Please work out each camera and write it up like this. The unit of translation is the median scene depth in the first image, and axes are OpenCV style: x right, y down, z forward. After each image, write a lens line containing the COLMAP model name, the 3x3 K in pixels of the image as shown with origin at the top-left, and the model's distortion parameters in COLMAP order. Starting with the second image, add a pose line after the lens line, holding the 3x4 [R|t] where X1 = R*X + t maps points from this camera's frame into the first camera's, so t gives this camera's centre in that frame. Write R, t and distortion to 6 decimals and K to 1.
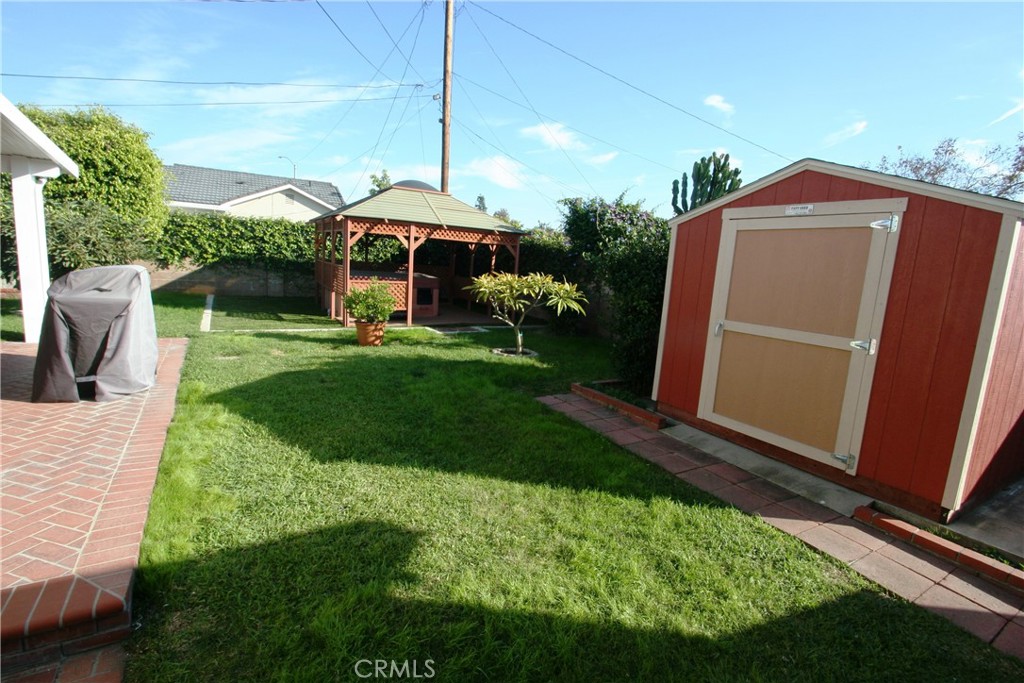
lens RADIAL K [[479.2, 0, 513.4], [0, 479.2, 336.8], [0, 0, 1]] dist [0.014979, -0.018210]
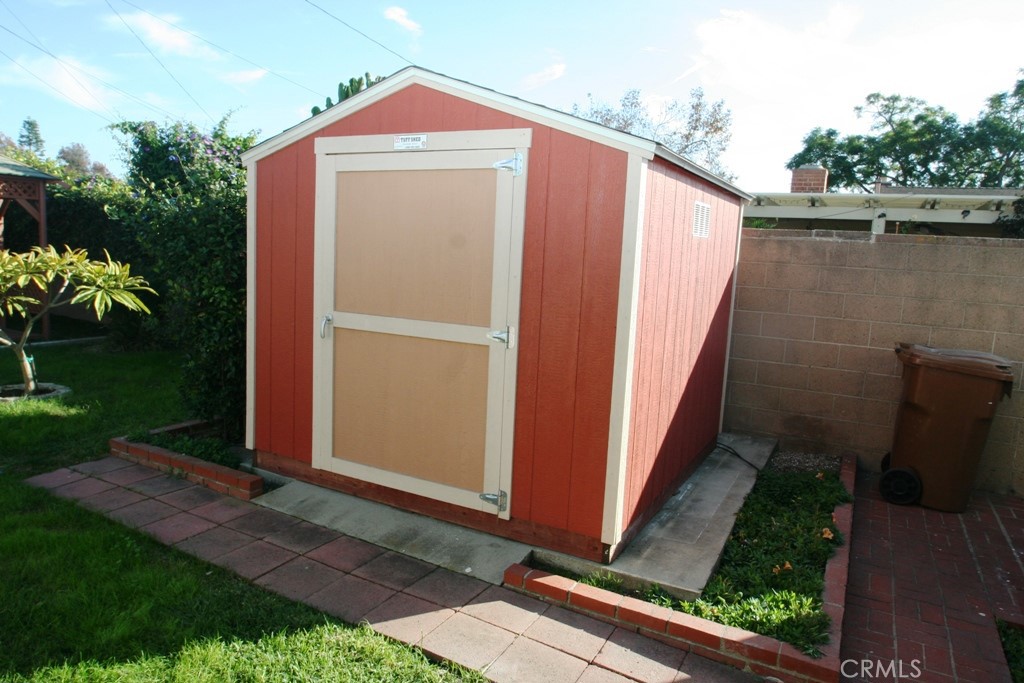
lens RADIAL K [[676.0, 0, 508.9], [0, 676.0, 336.6], [0, 0, 1]] dist [-0.007548, -0.029854]
pose [[0.862319, -0.086935, 0.498848, 0.189656], [0.085432, 0.996007, 0.025897, -0.005250], [-0.499107, 0.020286, 0.866303, 0.103330]]
